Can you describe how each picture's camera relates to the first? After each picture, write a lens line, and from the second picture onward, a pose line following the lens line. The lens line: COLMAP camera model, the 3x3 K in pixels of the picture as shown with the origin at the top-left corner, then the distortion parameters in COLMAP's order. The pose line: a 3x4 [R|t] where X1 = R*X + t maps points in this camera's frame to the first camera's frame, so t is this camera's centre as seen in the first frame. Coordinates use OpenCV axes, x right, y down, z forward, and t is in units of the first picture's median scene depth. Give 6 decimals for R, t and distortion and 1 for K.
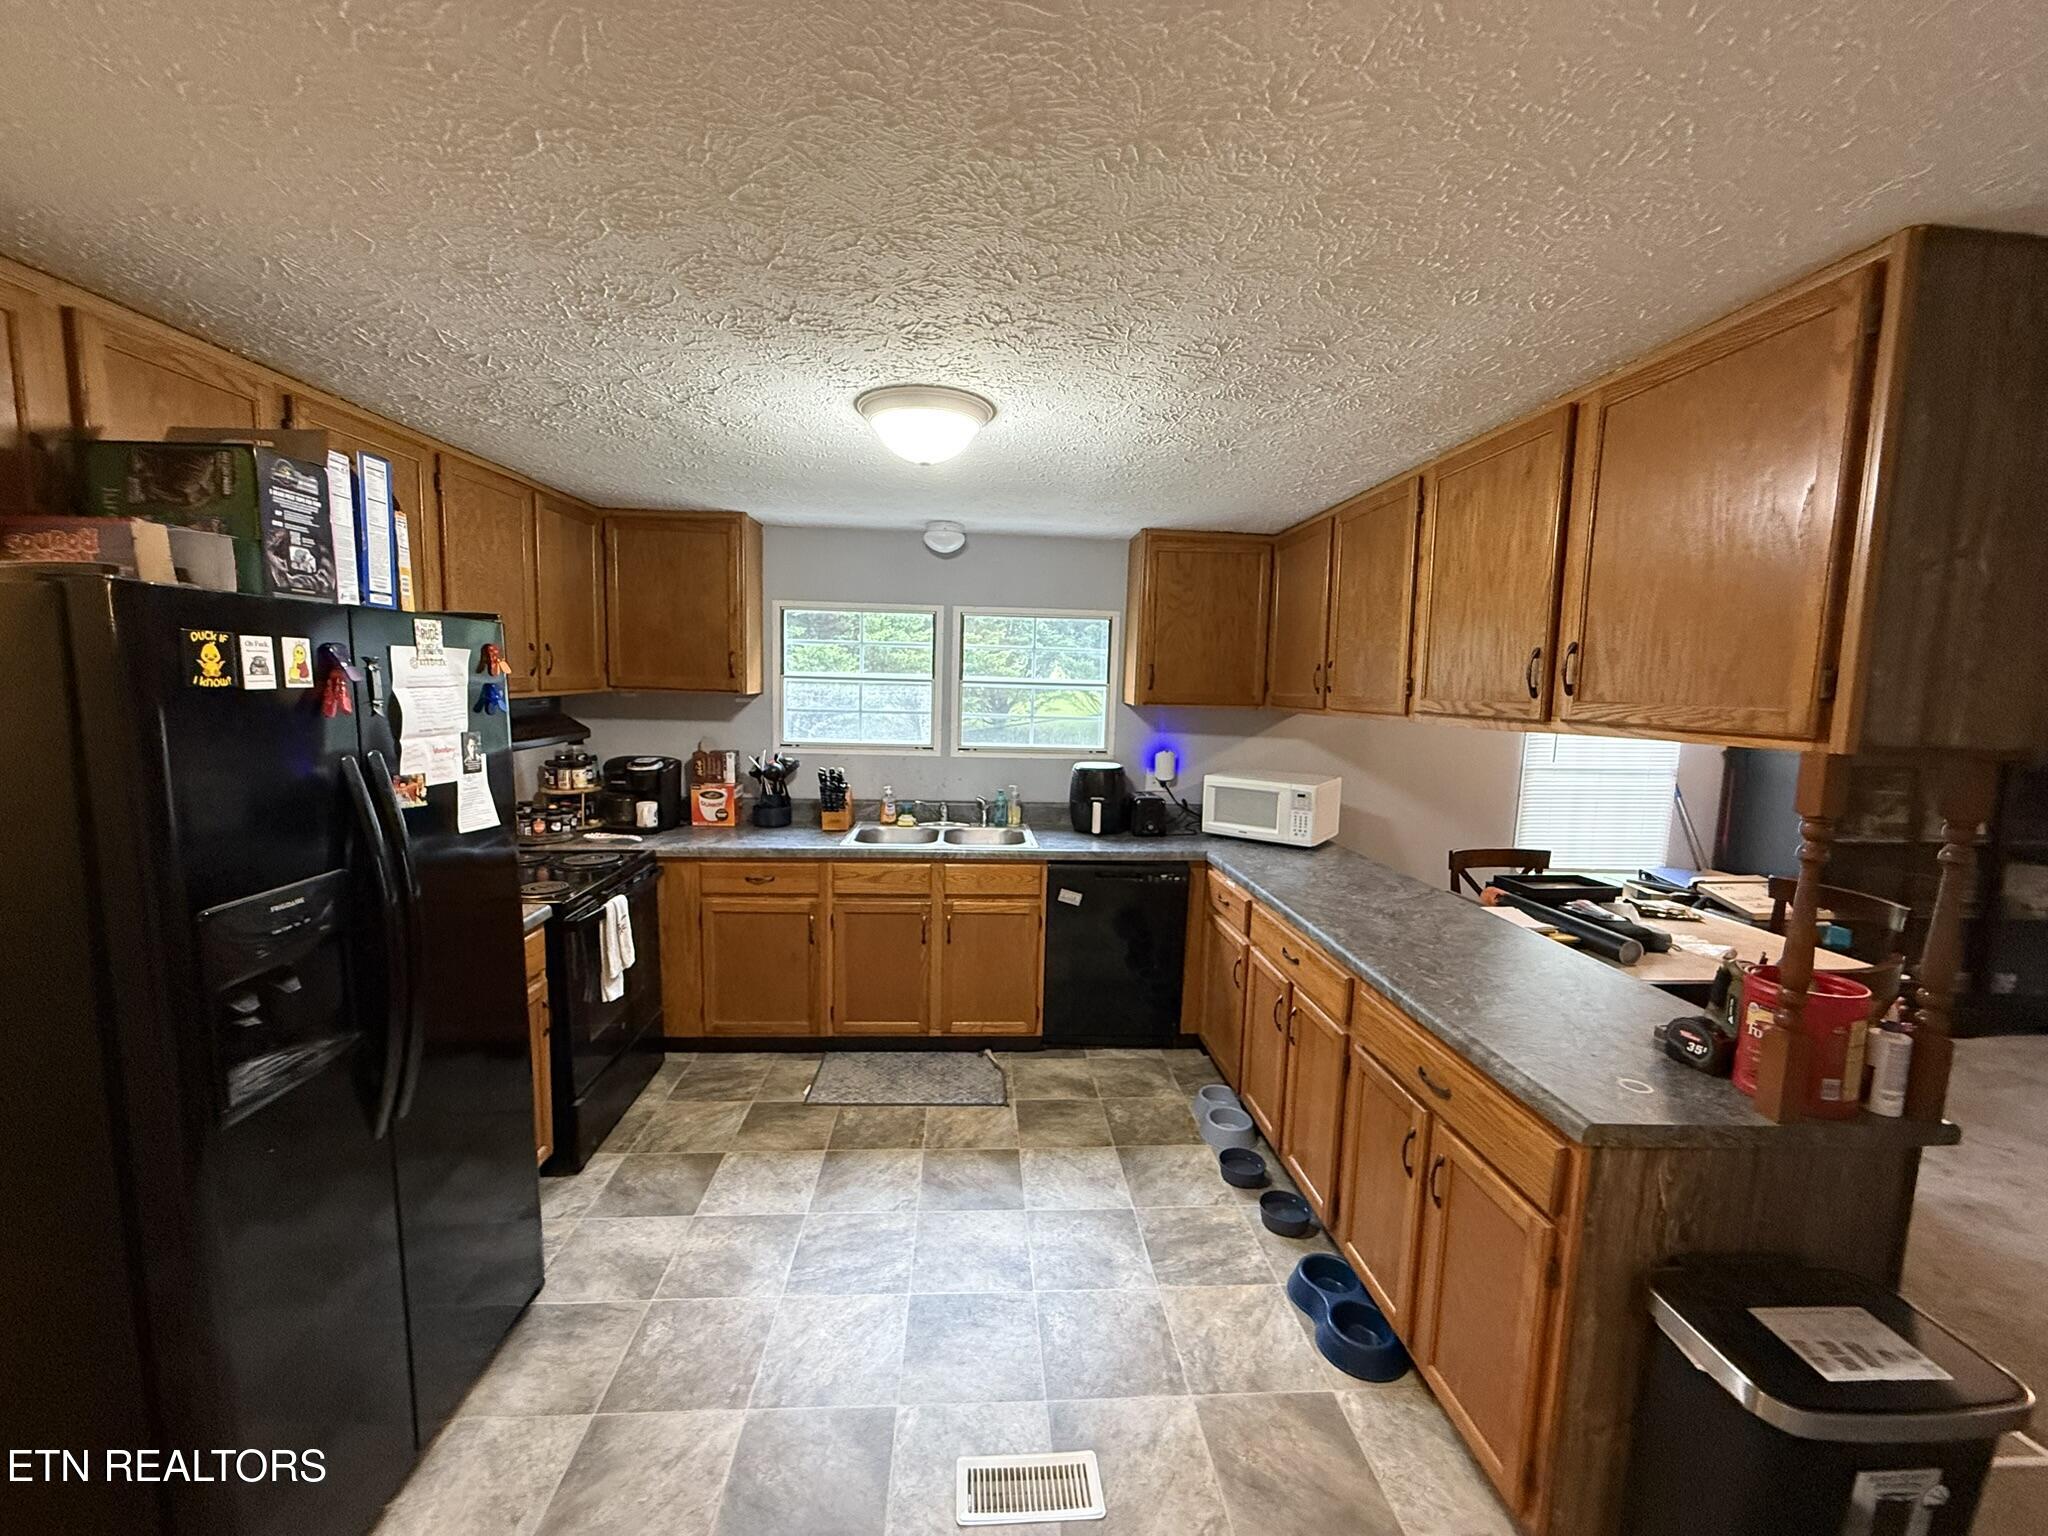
lens RADIAL K [[812.7, 0, 1013.1], [0, 812.7, 784.3], [0, 0, 1]] dist [-0.001535, -0.000032]
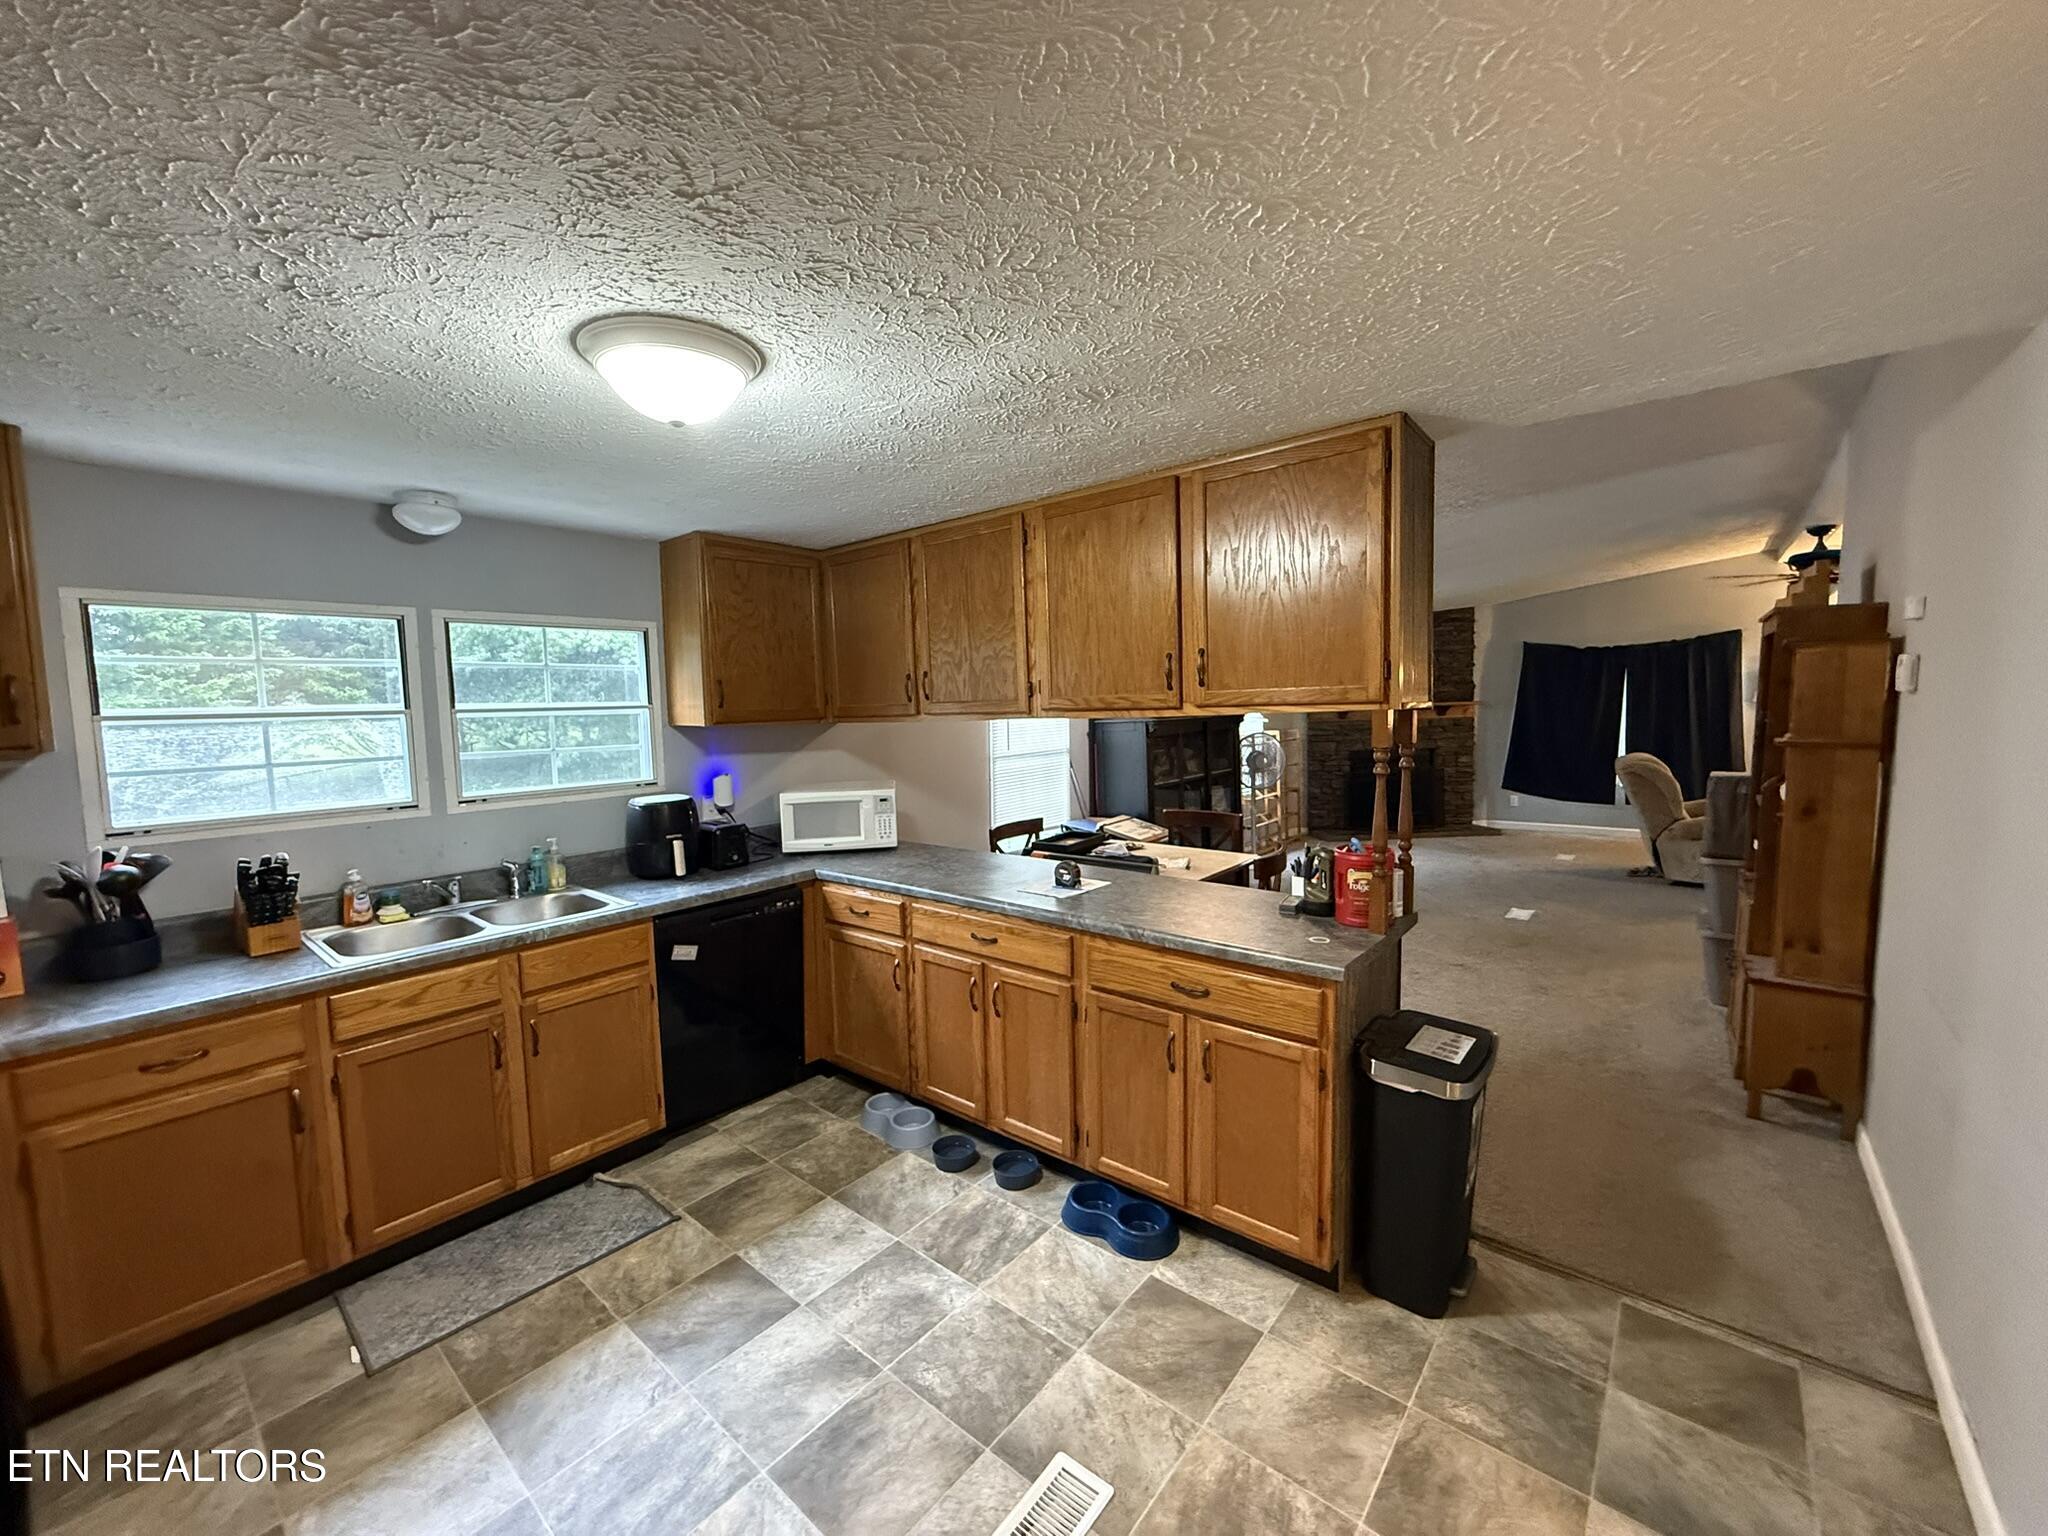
lens RADIAL K [[812.7, 0, 1017.9], [0, 812.7, 782.1], [0, 0, 1]] dist [-0.001535, -0.000032]
pose [[0.686459, -0.115281, 0.717973, -0.309351], [0.136298, 0.990253, 0.028683, -0.017021], [-0.714281, 0.078168, 0.695480, 0.154067]]
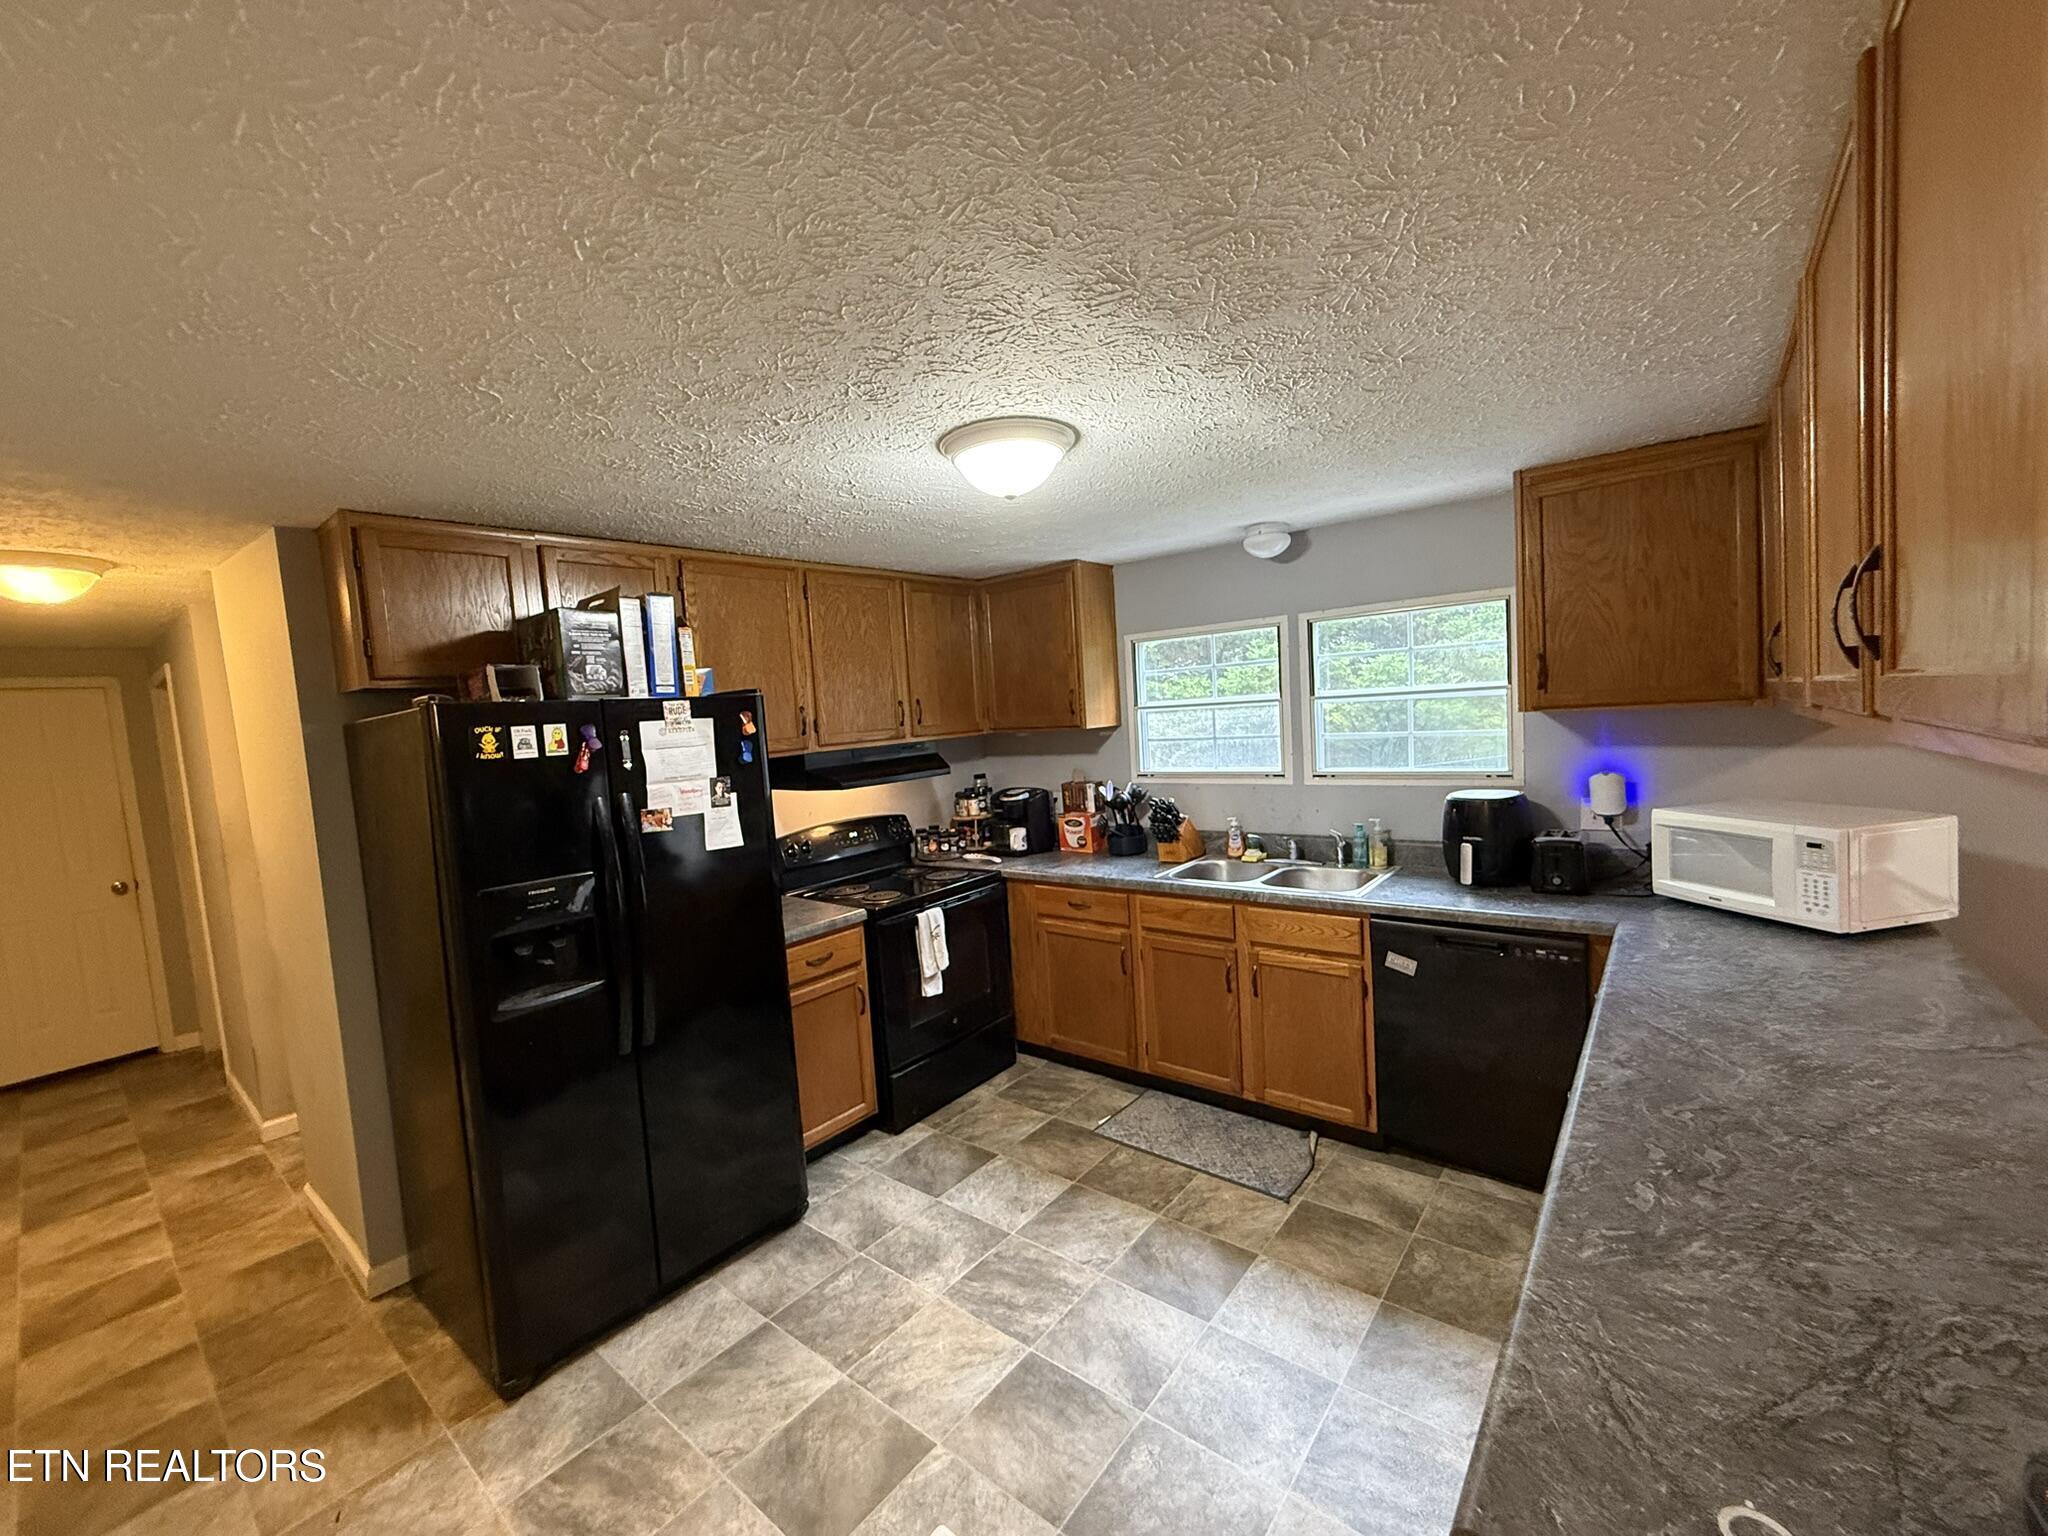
lens RADIAL K [[812.7, 0, 1021.6], [0, 812.7, 784.2], [0, 0, 1]] dist [-0.001535, -0.000032]
pose [[0.737165, -0.011409, -0.675617, 0.364083], [-0.007952, 0.999642, -0.025557, -0.012259], [0.675666, 0.024212, 0.736810, 0.185885]]
